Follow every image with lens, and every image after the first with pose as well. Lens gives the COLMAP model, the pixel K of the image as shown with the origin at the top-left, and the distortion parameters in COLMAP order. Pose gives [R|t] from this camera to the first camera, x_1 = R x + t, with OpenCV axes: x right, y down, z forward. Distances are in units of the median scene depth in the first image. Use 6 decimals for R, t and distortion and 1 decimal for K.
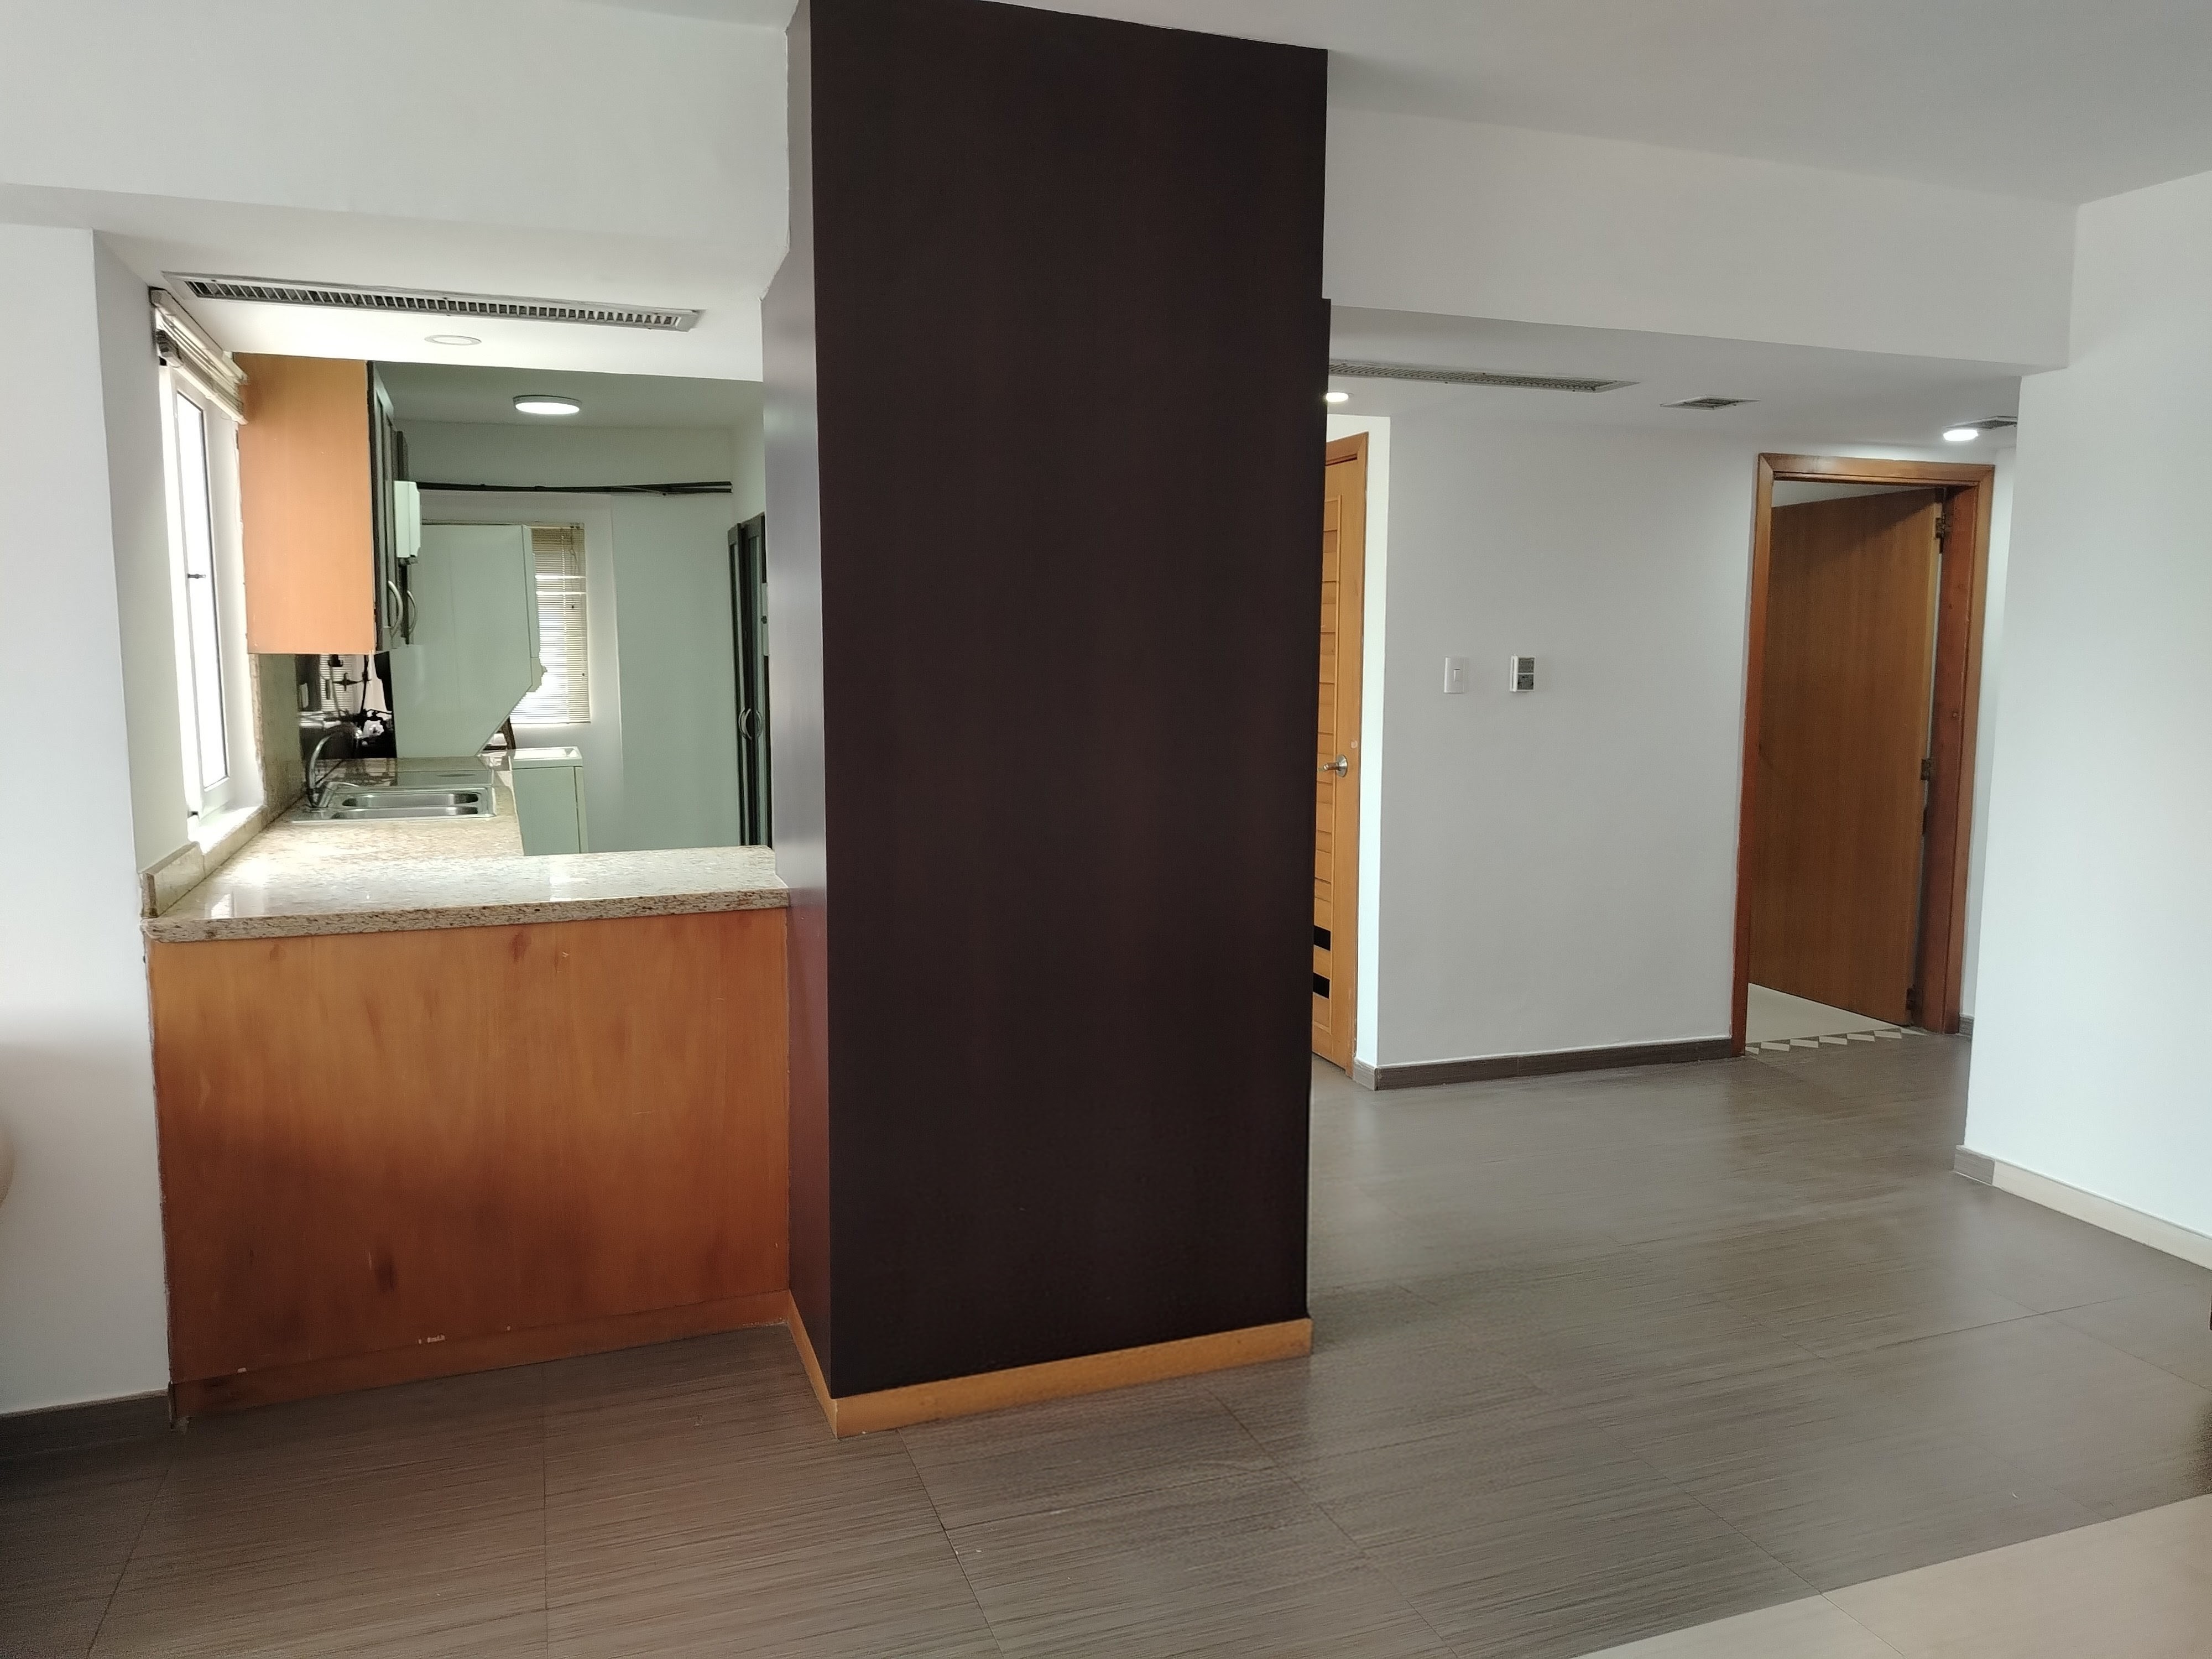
lens RADIAL K [[1528.8, 0, 1105.6], [0, 1528.8, 820.7], [0, 0, 1]] dist [0.041425, -0.042849]
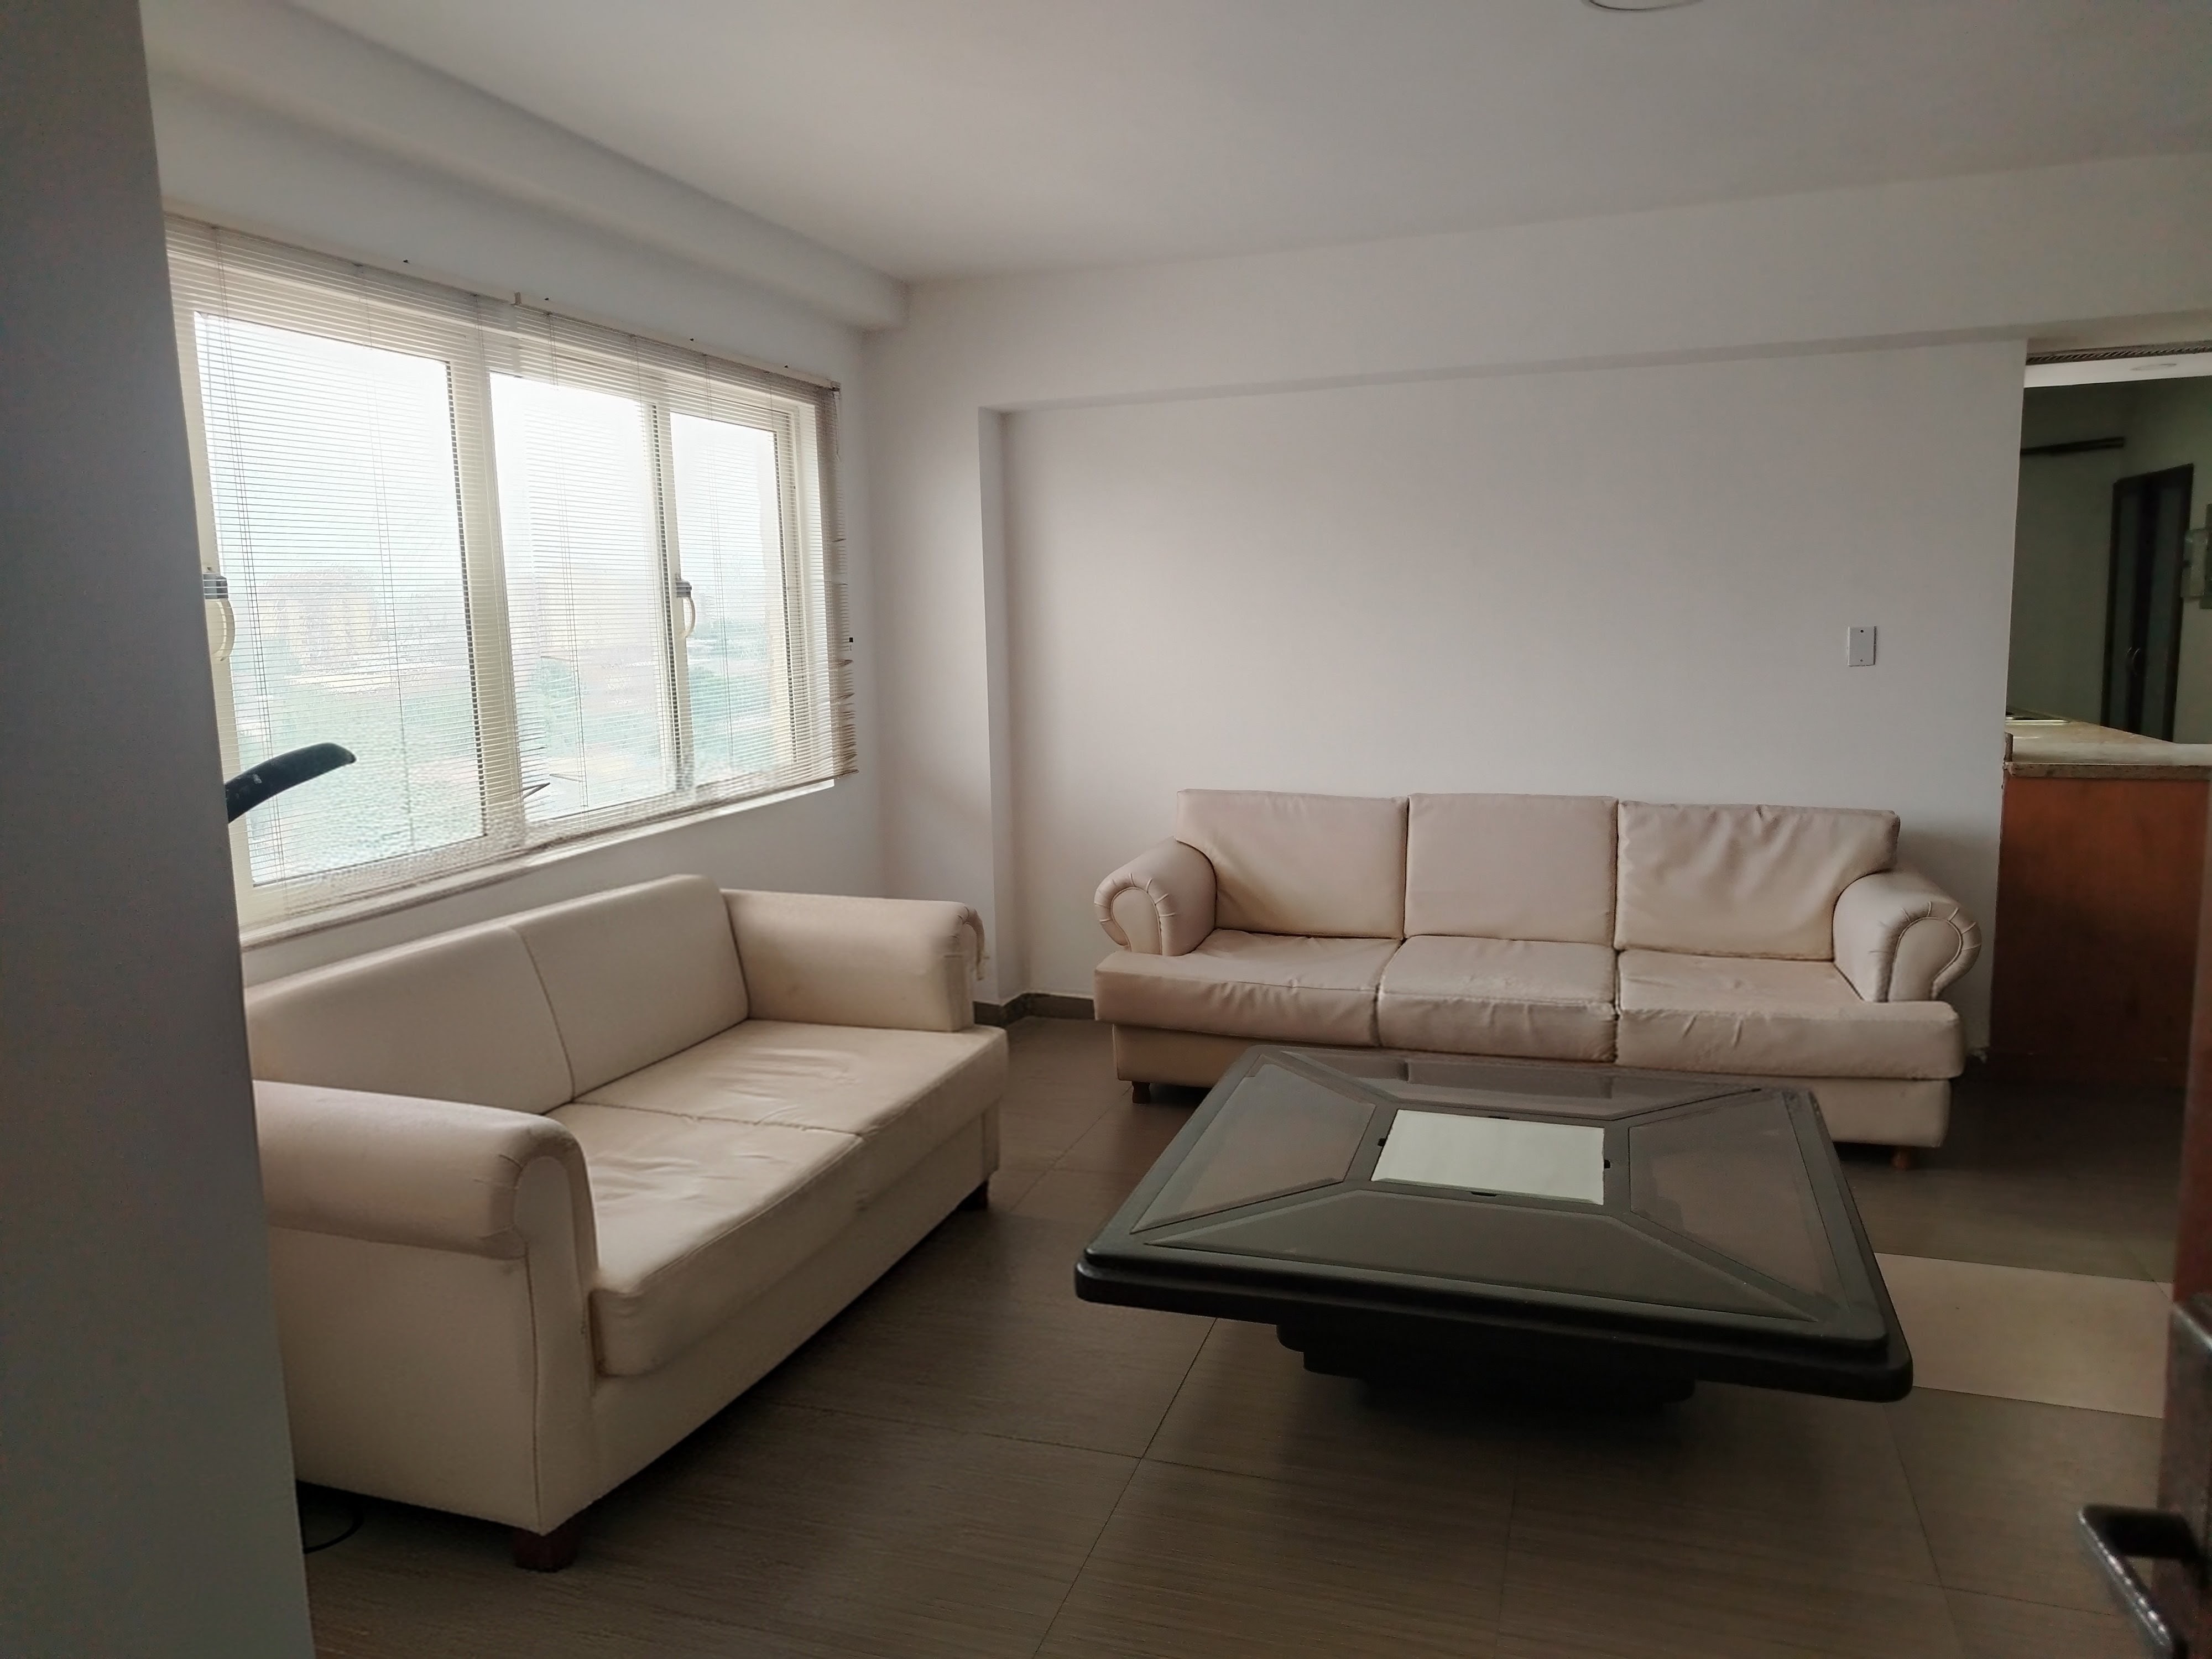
lens RADIAL K [[1528.8, 0, 1126.5], [0, 1528.8, 826.1], [0, 0, 1]] dist [0.041425, -0.042849]
pose [[0.789365, 0.063123, -0.610671, -0.327235], [-0.045810, 0.997983, 0.043944, 0.093497], [0.612213, -0.006713, 0.790664, -0.773200]]
